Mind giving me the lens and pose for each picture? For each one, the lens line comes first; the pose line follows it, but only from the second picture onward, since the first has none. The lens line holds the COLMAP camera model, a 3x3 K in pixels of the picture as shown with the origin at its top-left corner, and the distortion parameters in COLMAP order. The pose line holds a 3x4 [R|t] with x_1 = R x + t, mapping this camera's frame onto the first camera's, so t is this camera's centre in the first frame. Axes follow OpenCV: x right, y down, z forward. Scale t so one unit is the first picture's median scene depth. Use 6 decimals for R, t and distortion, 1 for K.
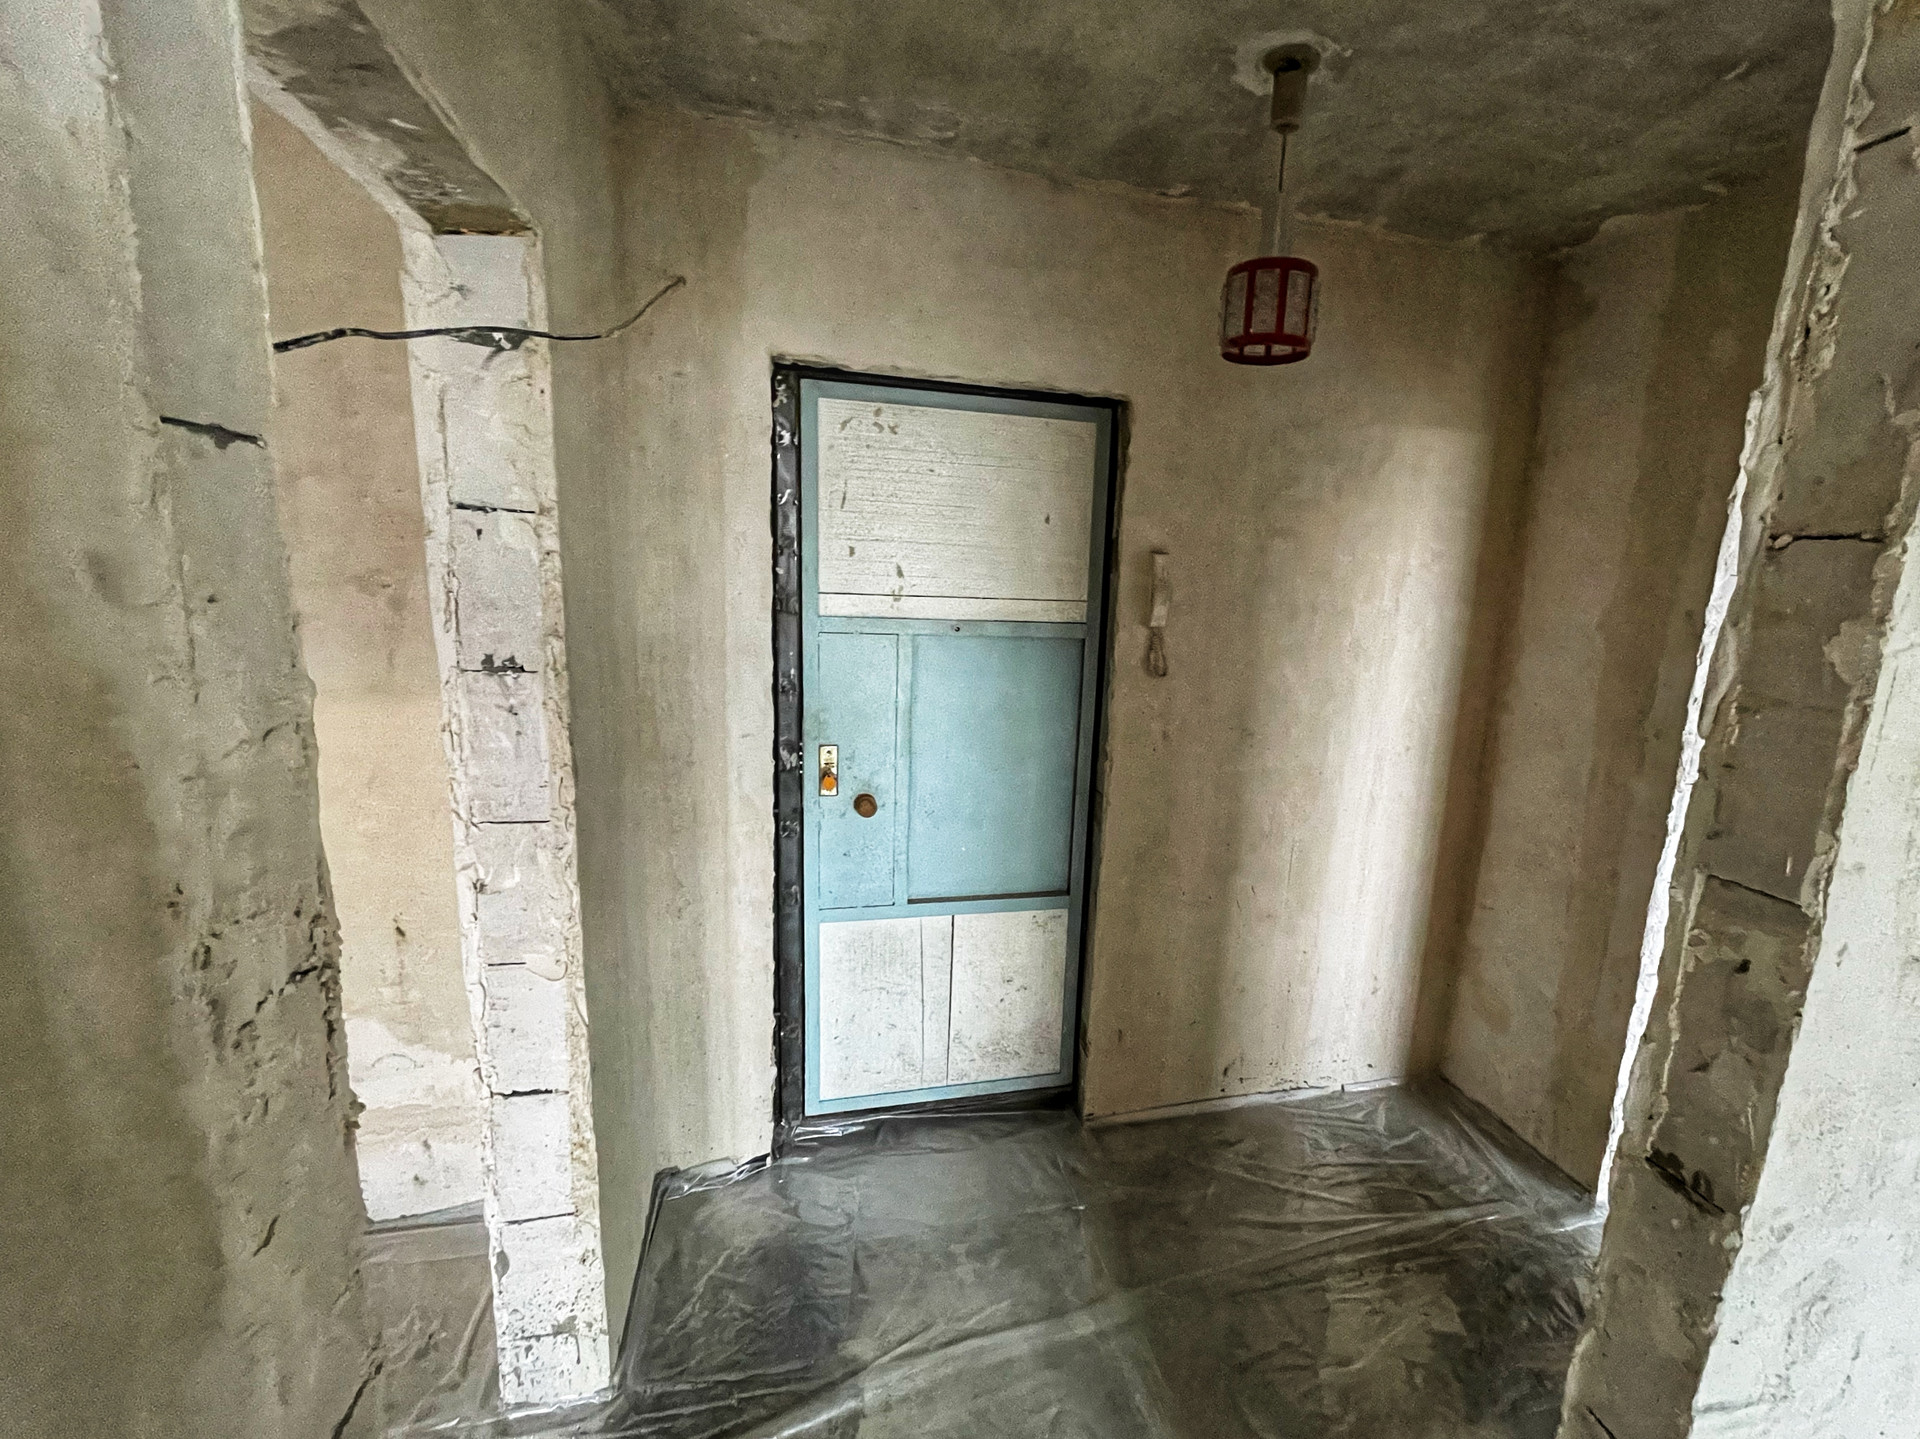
lens RADIAL K [[808.6, 0, 979.2], [0, 808.6, 717.3], [0, 0, 1]] dist [-0.000764, -0.000667]
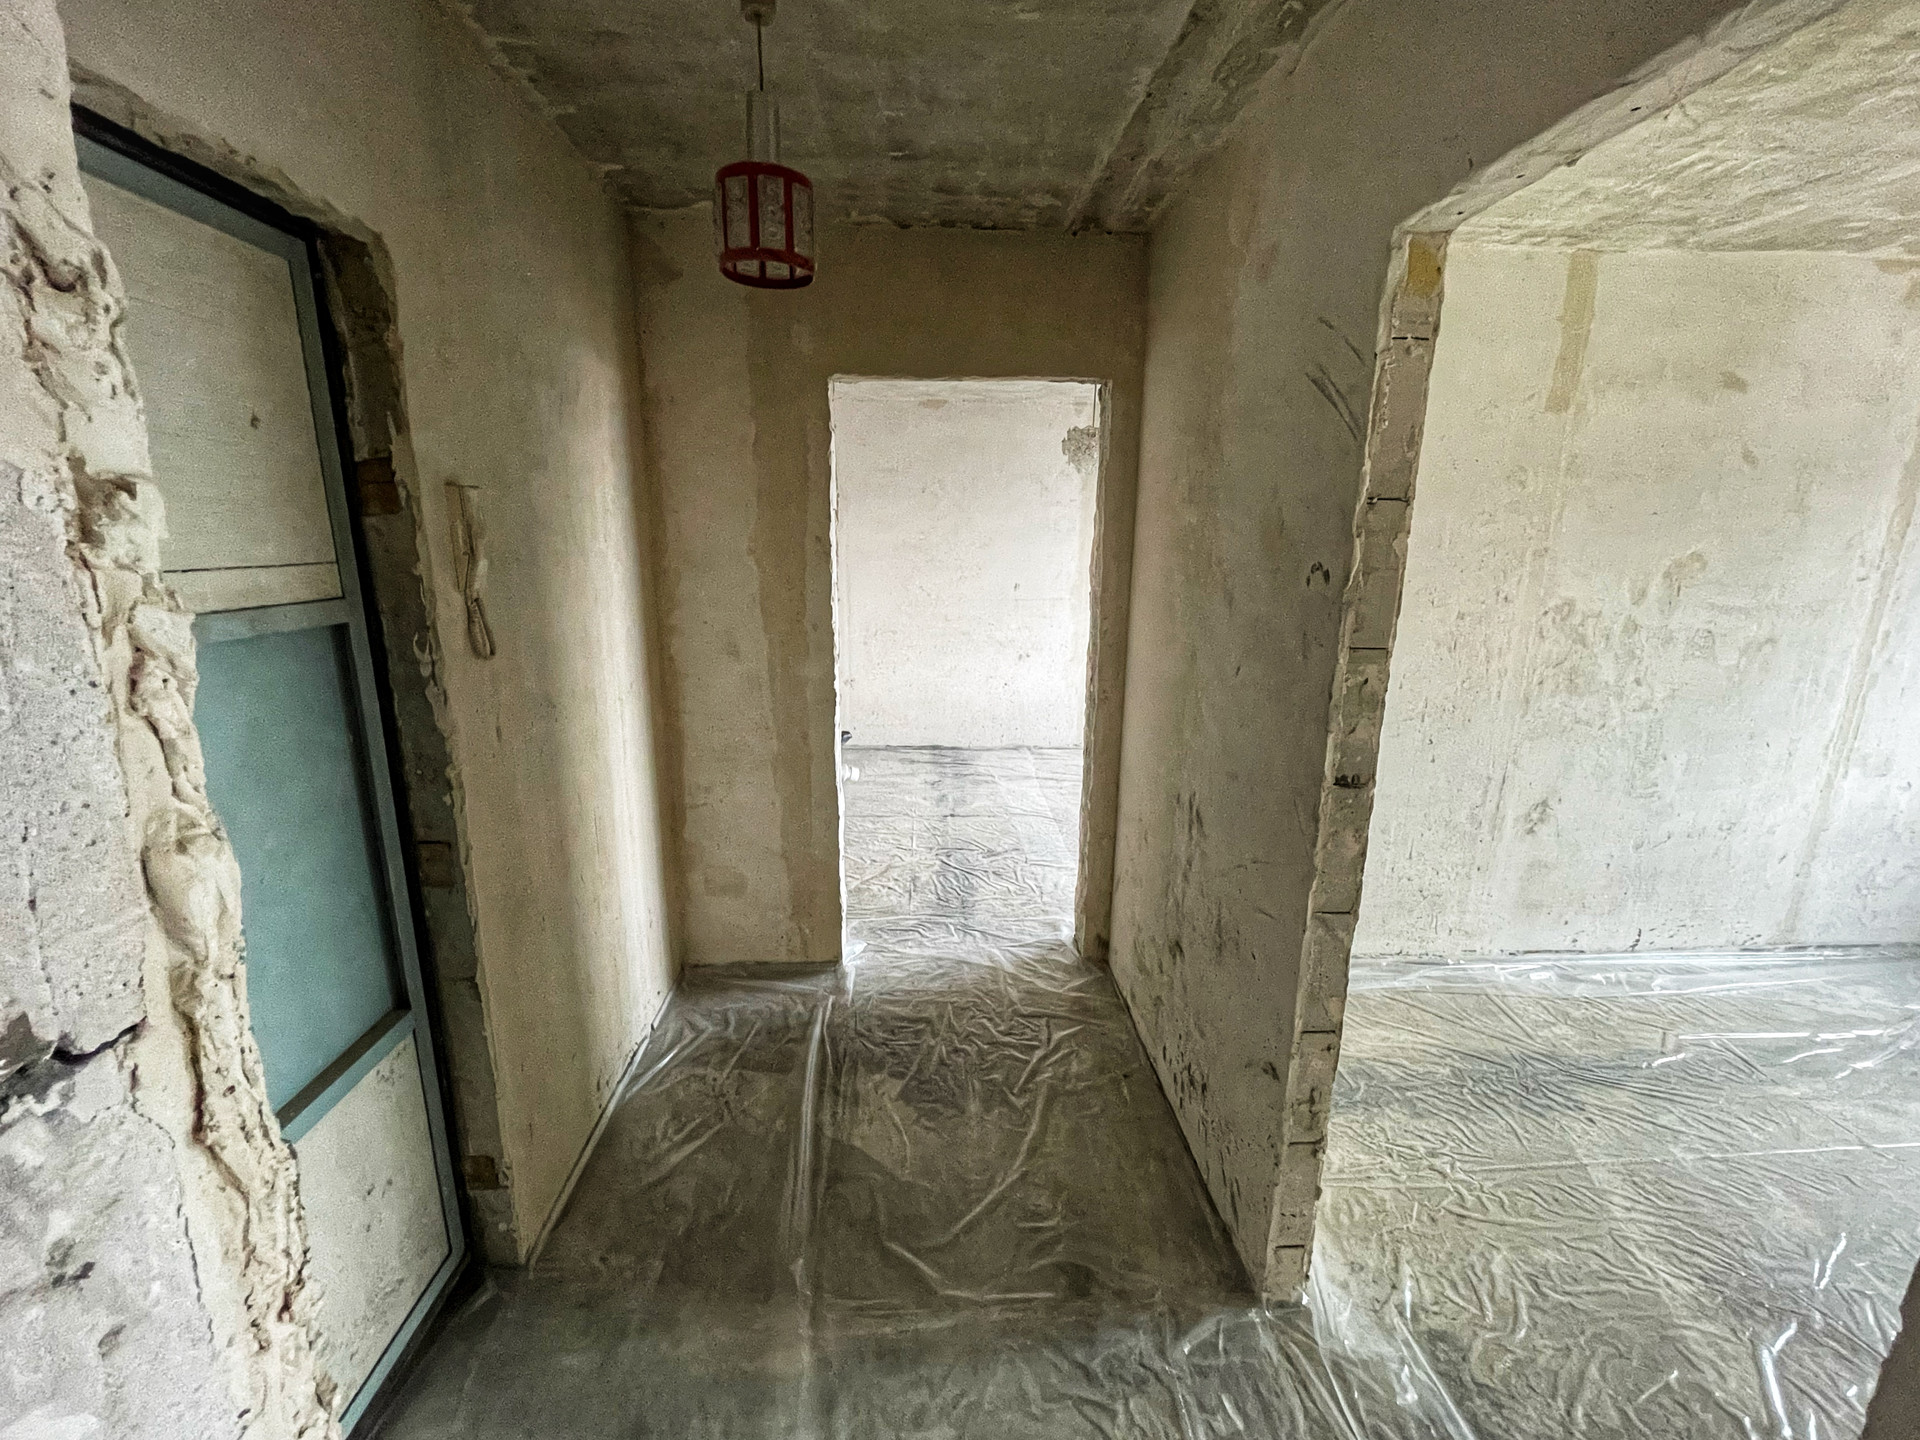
lens RADIAL K [[808.6, 0, 964.8], [0, 808.6, 719.4], [0, 0, 1]] dist [-0.000764, -0.000667]
pose [[0.186124, -0.258968, 0.947783, -0.508121], [0.175192, 0.957928, 0.227336, -0.108506], [-0.966781, 0.123731, 0.223662, 0.528357]]
